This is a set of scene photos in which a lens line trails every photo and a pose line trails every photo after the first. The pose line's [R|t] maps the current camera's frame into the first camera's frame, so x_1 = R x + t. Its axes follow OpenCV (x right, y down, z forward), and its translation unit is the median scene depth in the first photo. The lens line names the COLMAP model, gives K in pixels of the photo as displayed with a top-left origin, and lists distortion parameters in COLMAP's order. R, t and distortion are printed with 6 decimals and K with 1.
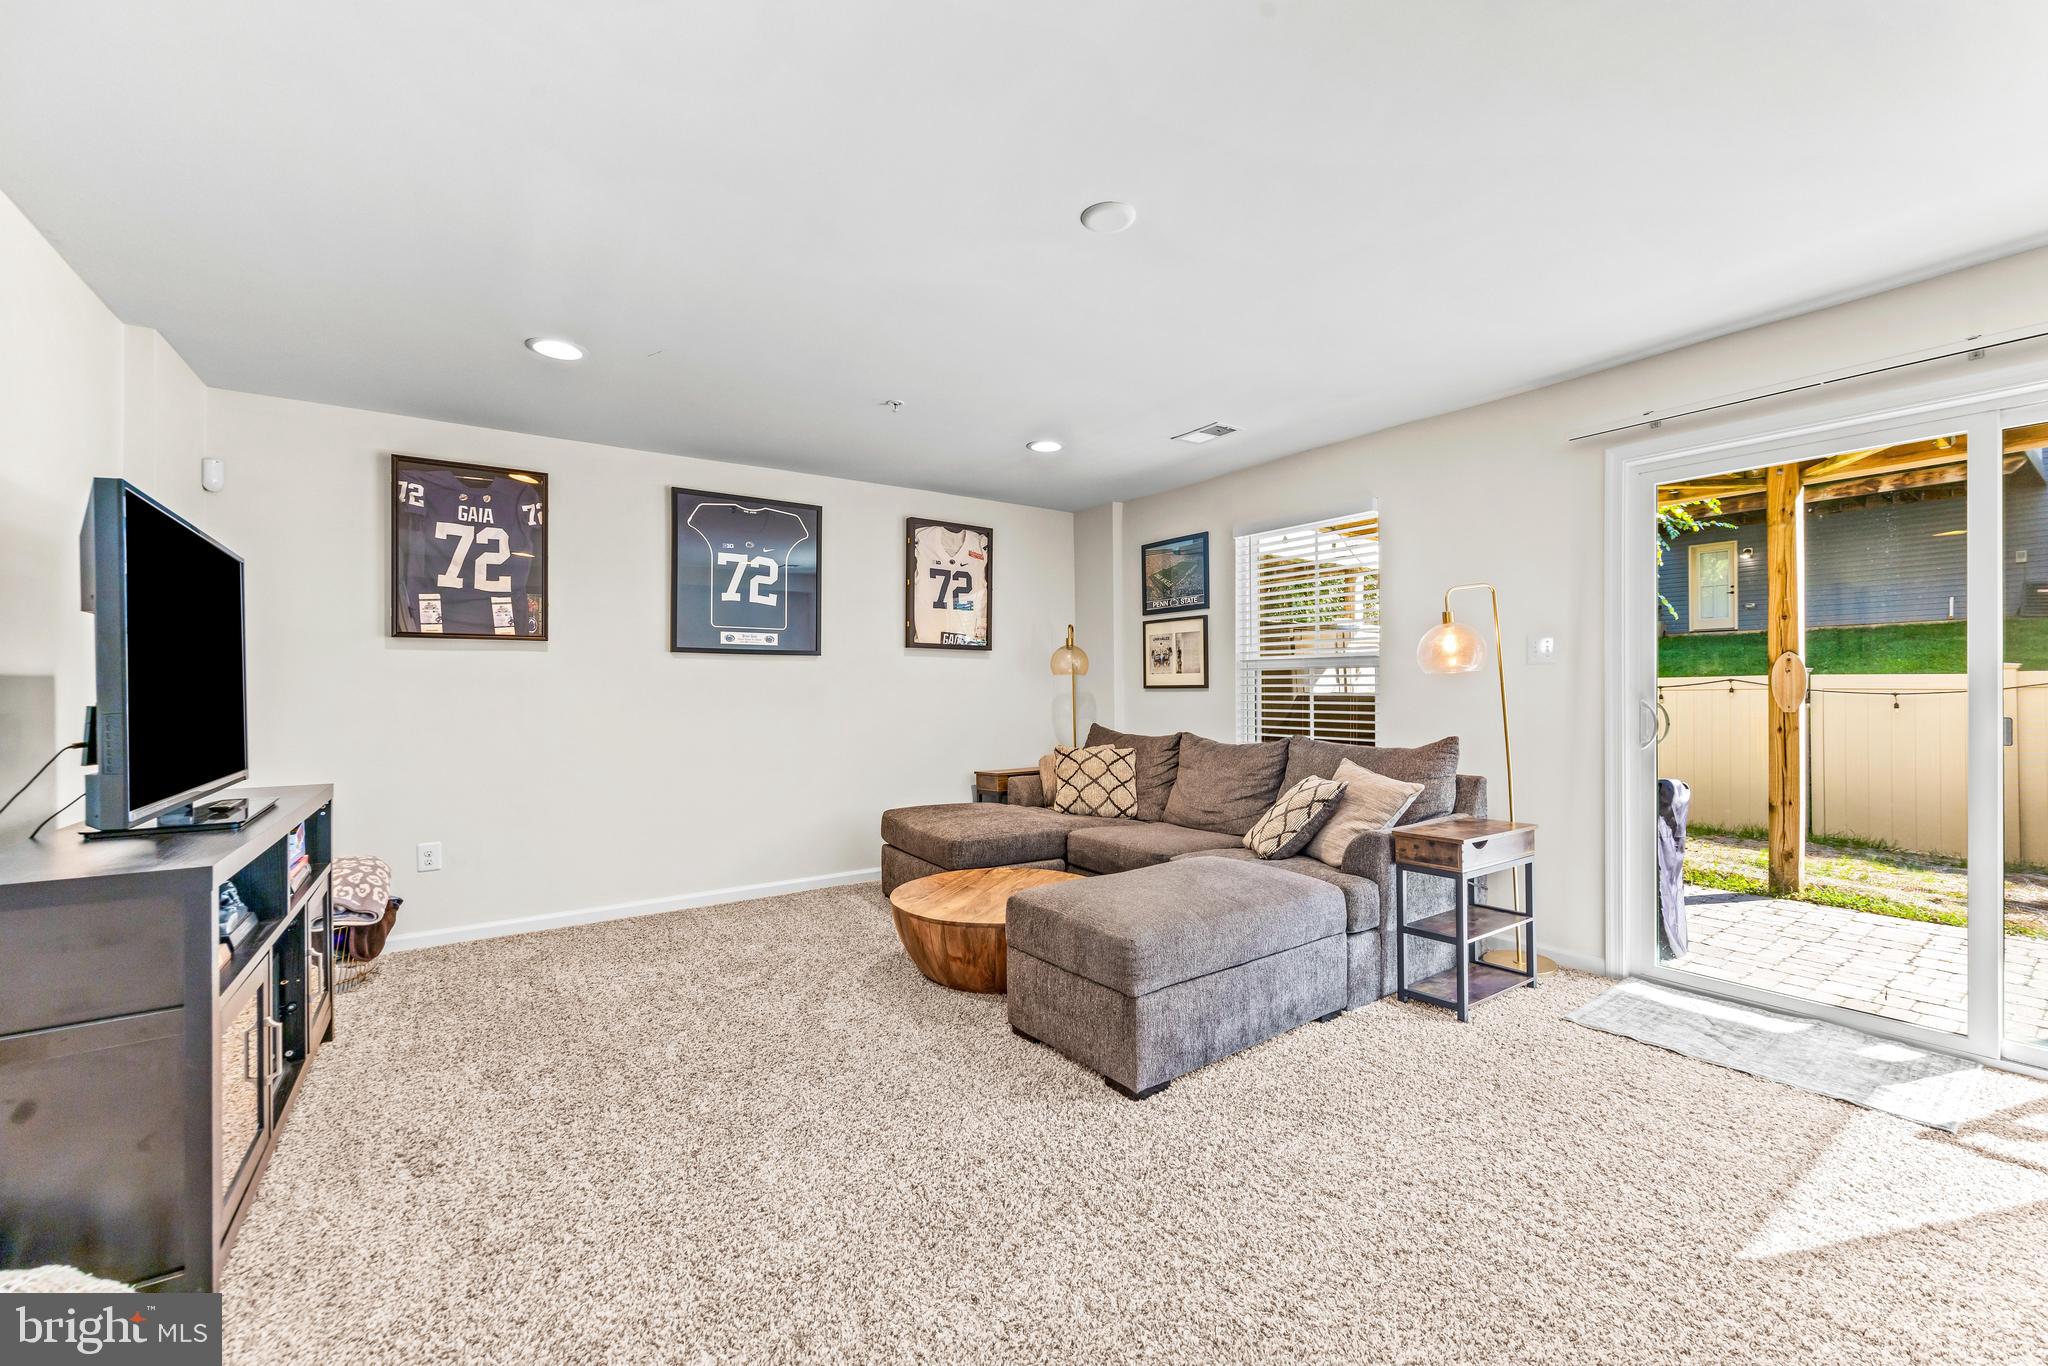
lens RADIAL K [[820.8, 0, 1025.8], [0, 820.8, 692.6], [0, 0, 1]] dist [-0.002067, -0.000249]
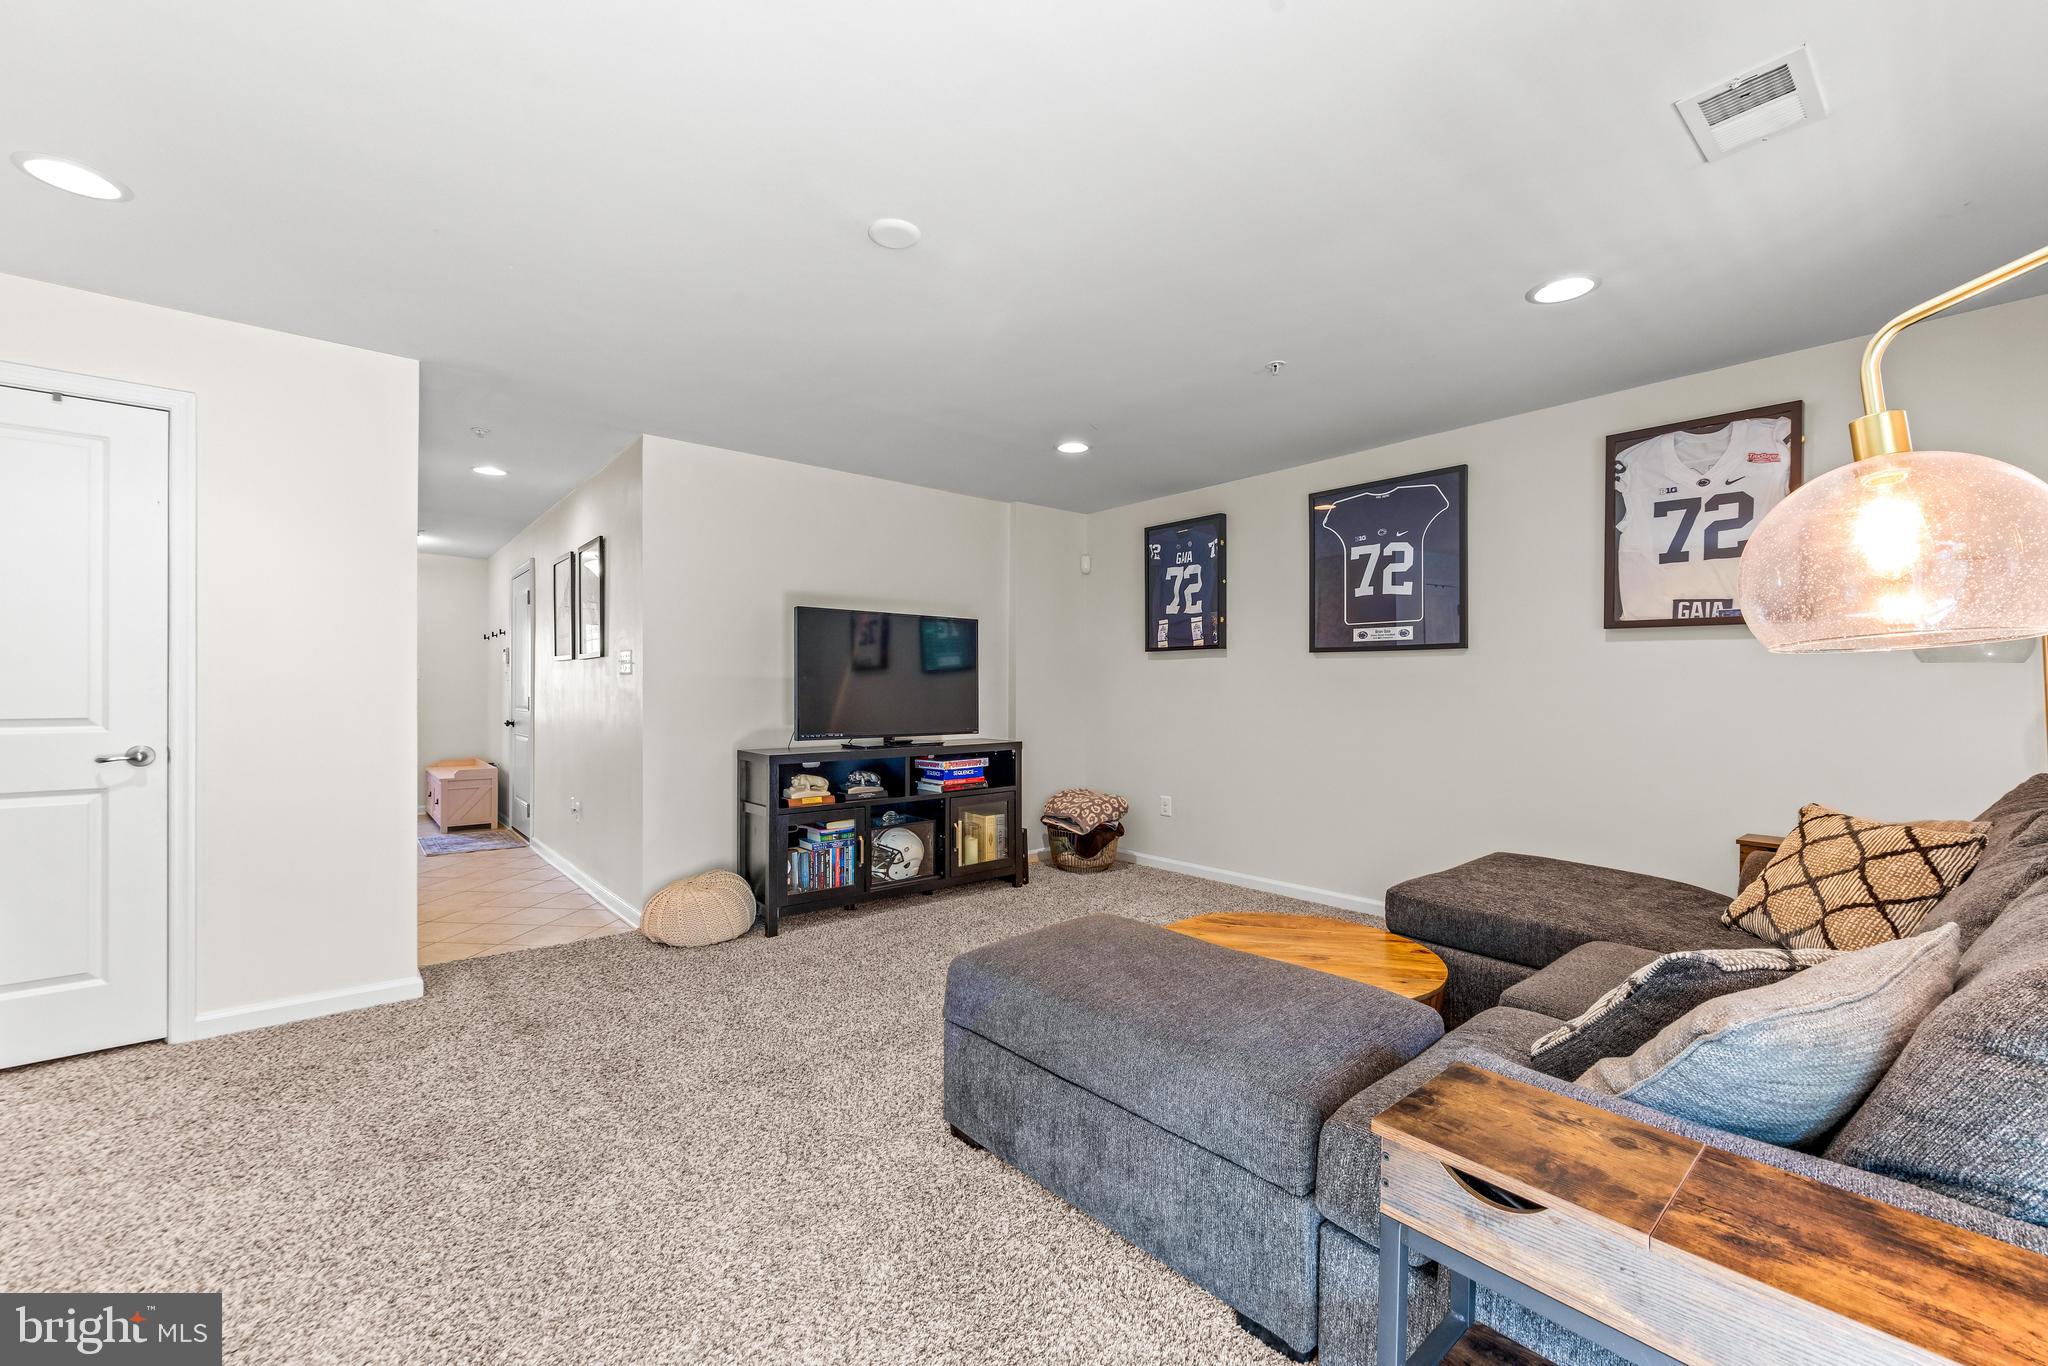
lens RADIAL K [[837.7, 0, 1023.2], [0, 837.7, 691.9], [0, 0, 1]] dist [0.000322, 0.000023]
pose [[0.089710, 0.010963, -0.995908, 0.572102], [-0.006676, 0.999924, 0.010406, -0.007940], [0.995946, 0.005715, 0.089776, 0.520559]]
